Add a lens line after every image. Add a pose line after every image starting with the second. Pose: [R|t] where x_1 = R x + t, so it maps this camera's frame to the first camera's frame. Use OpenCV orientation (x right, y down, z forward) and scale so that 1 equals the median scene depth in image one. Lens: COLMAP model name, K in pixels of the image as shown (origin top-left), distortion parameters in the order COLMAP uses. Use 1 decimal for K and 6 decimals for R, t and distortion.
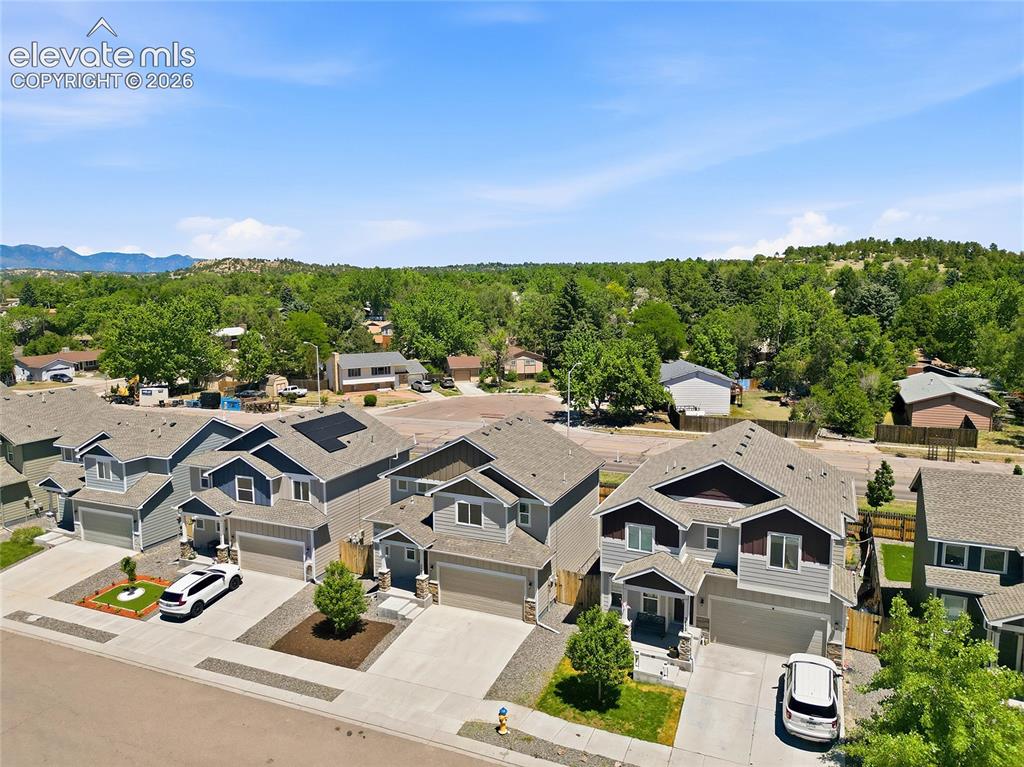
lens RADIAL K [[715.4, 0, 512.6], [0, 715.4, 382.4], [0, 0, 1]] dist [0.040271, -0.016600]
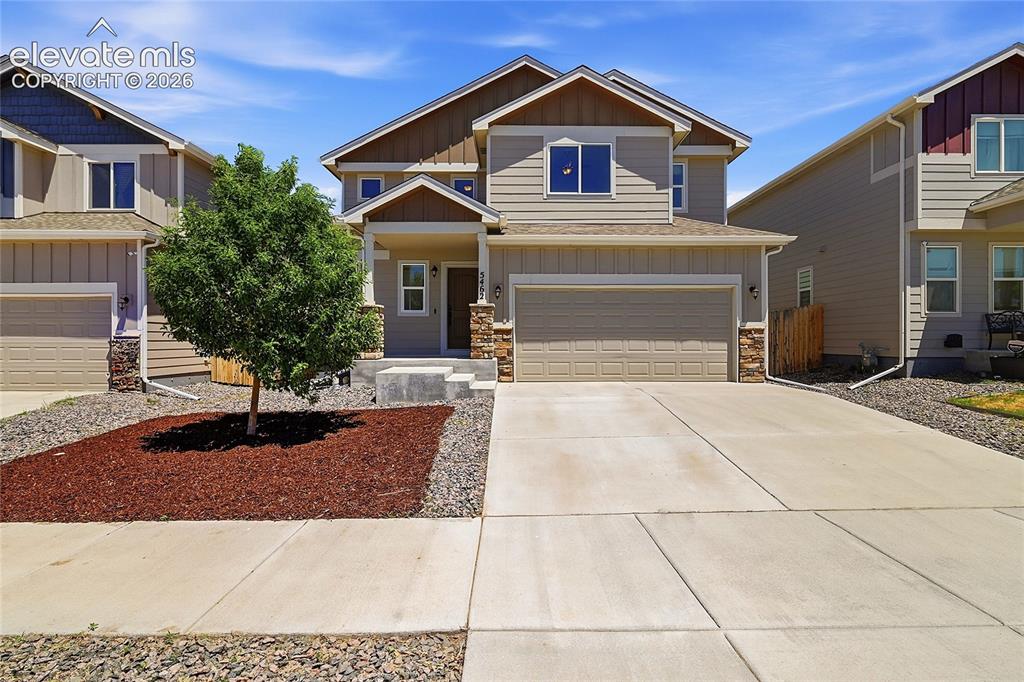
lens RADIAL K [[462.4, 0, 514.3], [0, 462.4, 340.8], [0, 0, 1]] dist [-0.003483, -0.000413]
pose [[0.910476, 0.006890, 0.413503, -0.216584], [0.048008, 0.991341, -0.122225, 0.322766], [-0.410765, 0.131135, 0.902262, 0.762178]]
